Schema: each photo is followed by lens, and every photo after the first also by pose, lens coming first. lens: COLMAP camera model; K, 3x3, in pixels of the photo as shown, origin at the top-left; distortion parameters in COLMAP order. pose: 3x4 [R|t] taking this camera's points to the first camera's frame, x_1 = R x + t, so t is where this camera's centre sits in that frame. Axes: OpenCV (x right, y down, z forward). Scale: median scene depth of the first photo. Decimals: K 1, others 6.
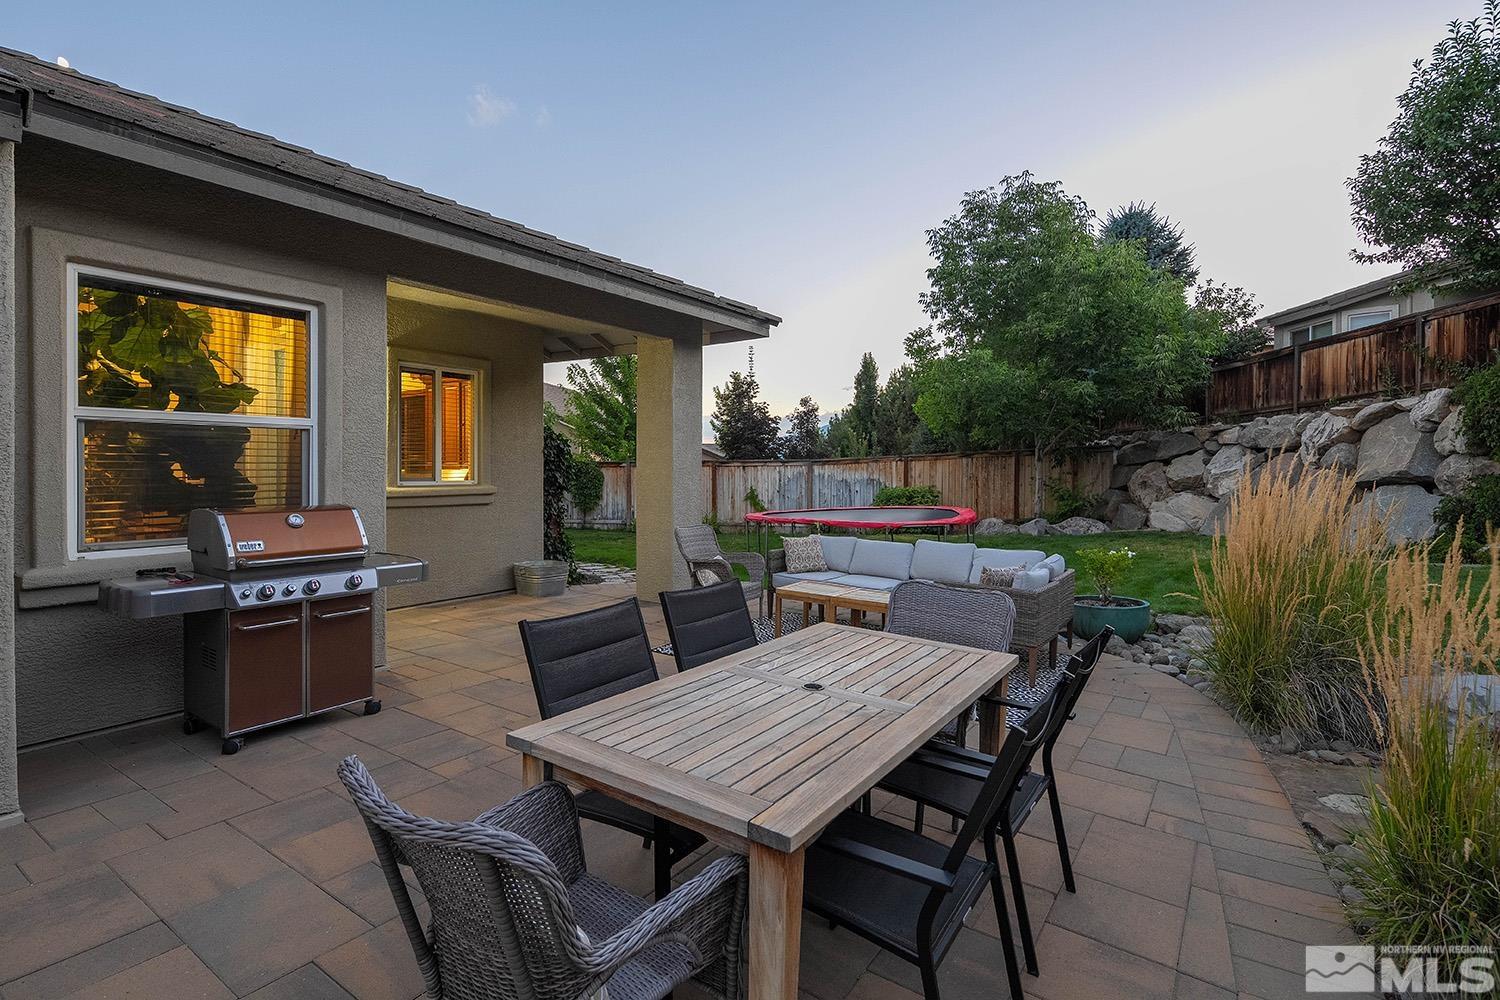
lens RADIAL K [[738.0, 0, 740.6], [0, 738.0, 461.6], [0, 0, 1]] dist [0.005134, -0.003345]
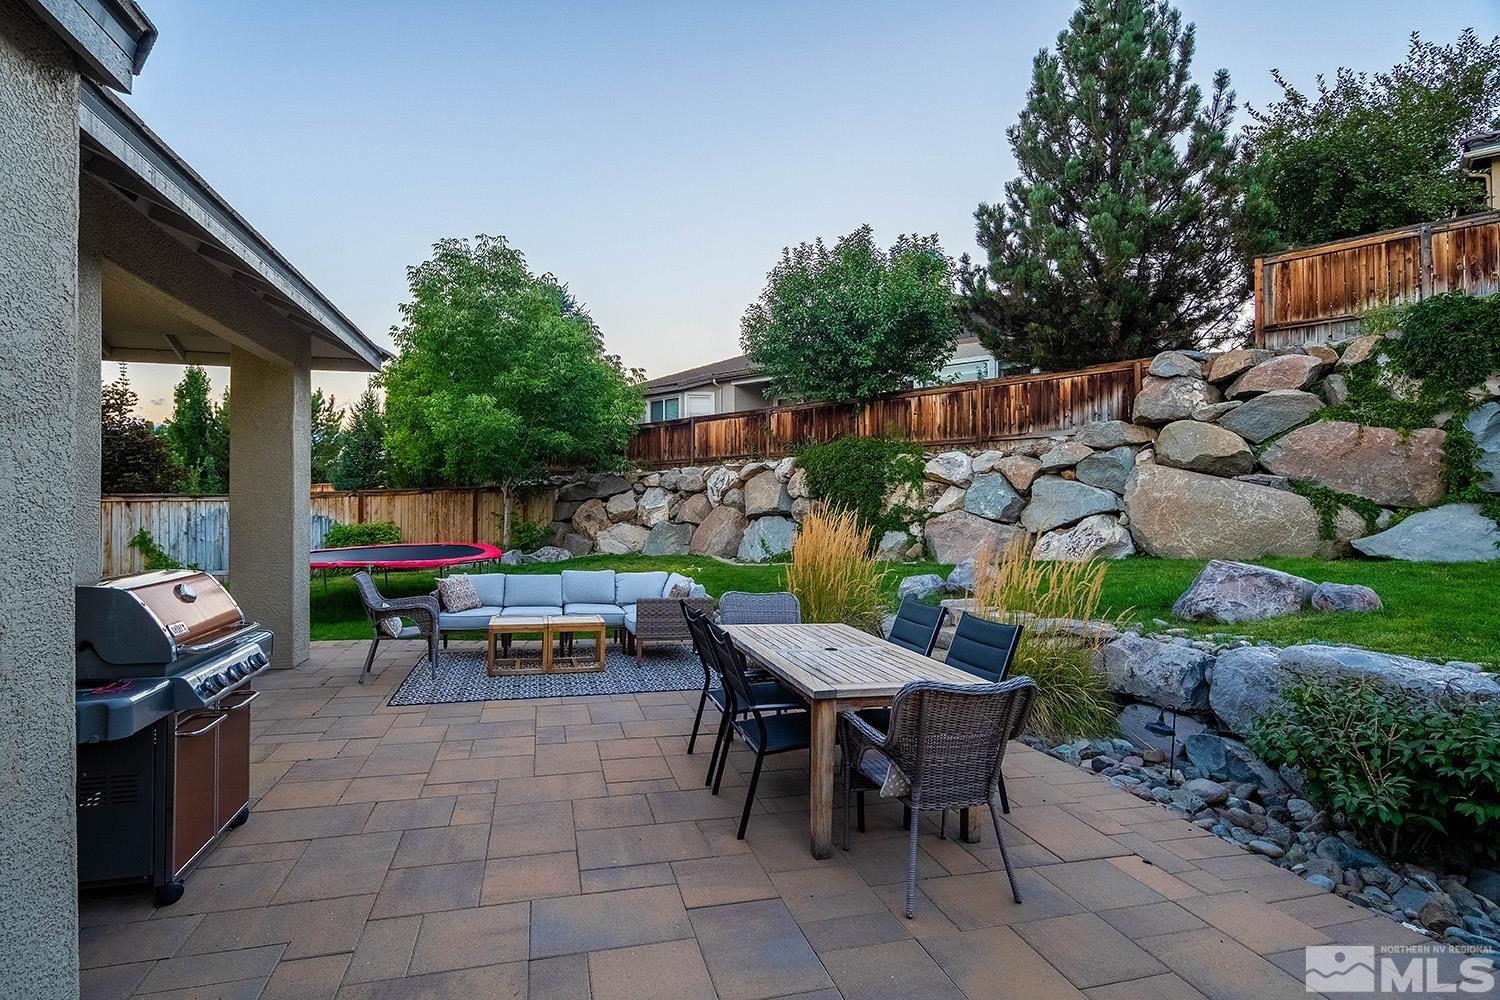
lens RADIAL K [[738.0, 0, 751.2], [0, 738.0, 486.3], [0, 0, 1]] dist [0.005134, -0.003345]
pose [[0.630323, 0.015031, 0.776188, -0.214887], [-0.008332, 0.999886, -0.012597, -0.006835], [-0.776289, 0.001472, 0.630376, 0.013978]]
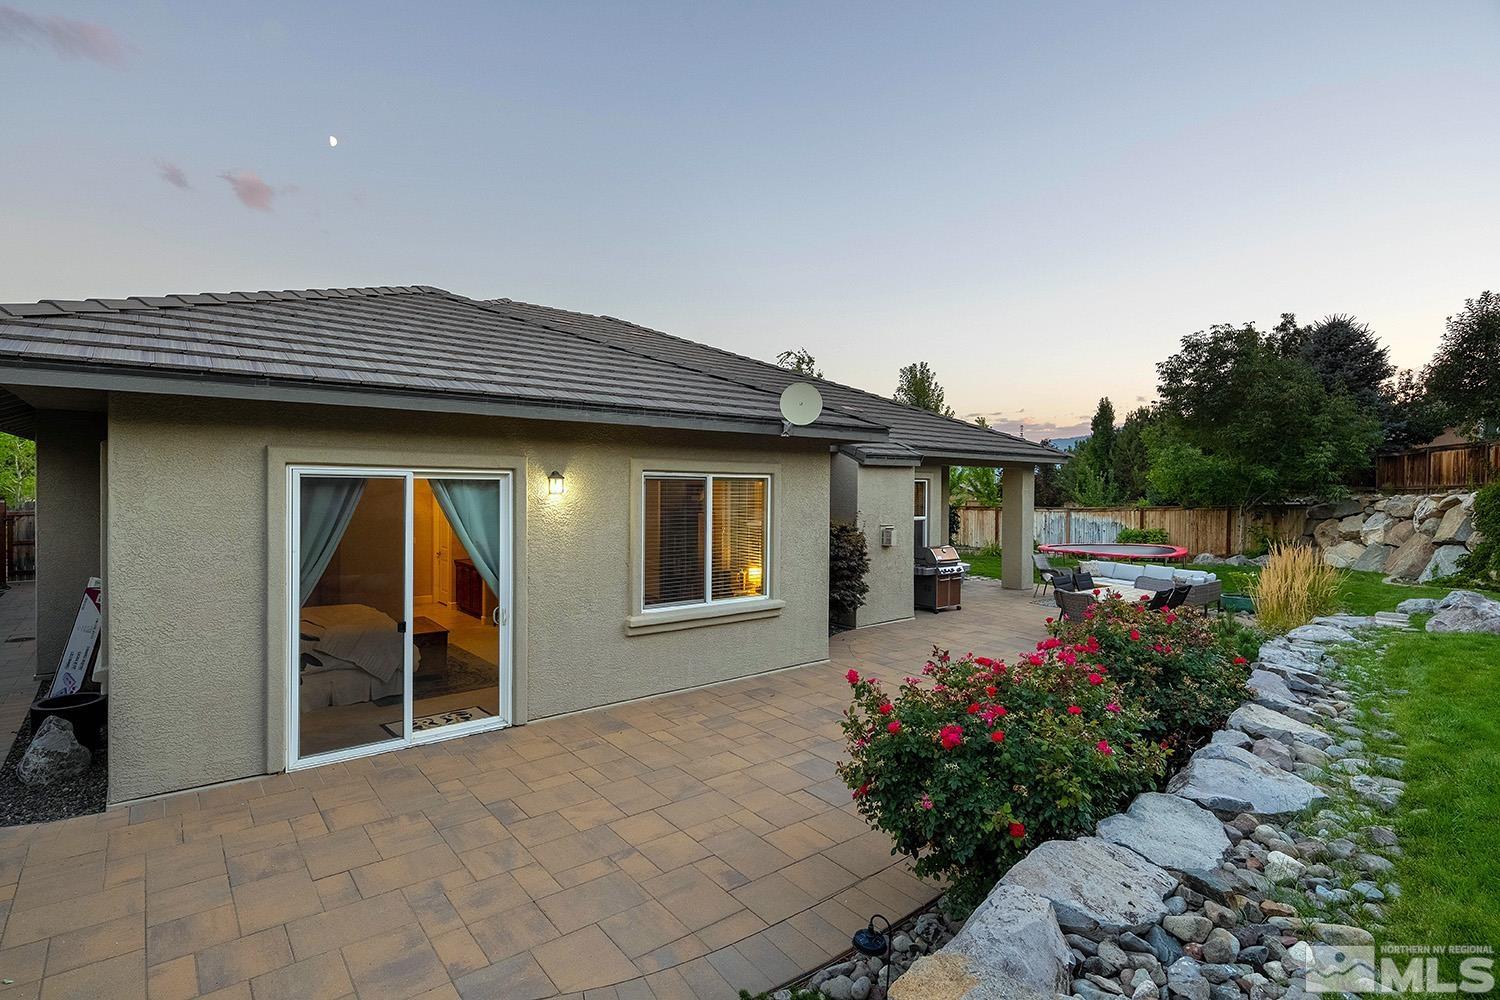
lens RADIAL K [[738.0, 0, 731.5], [0, 738.0, 464.3], [0, 0, 1]] dist [0.005134, -0.003345]
pose [[0.958587, 0.001944, -0.284794, -0.145842], [-0.007306, 0.999815, -0.017767, -0.066195], [0.284707, 0.019112, 0.958424, -0.671168]]
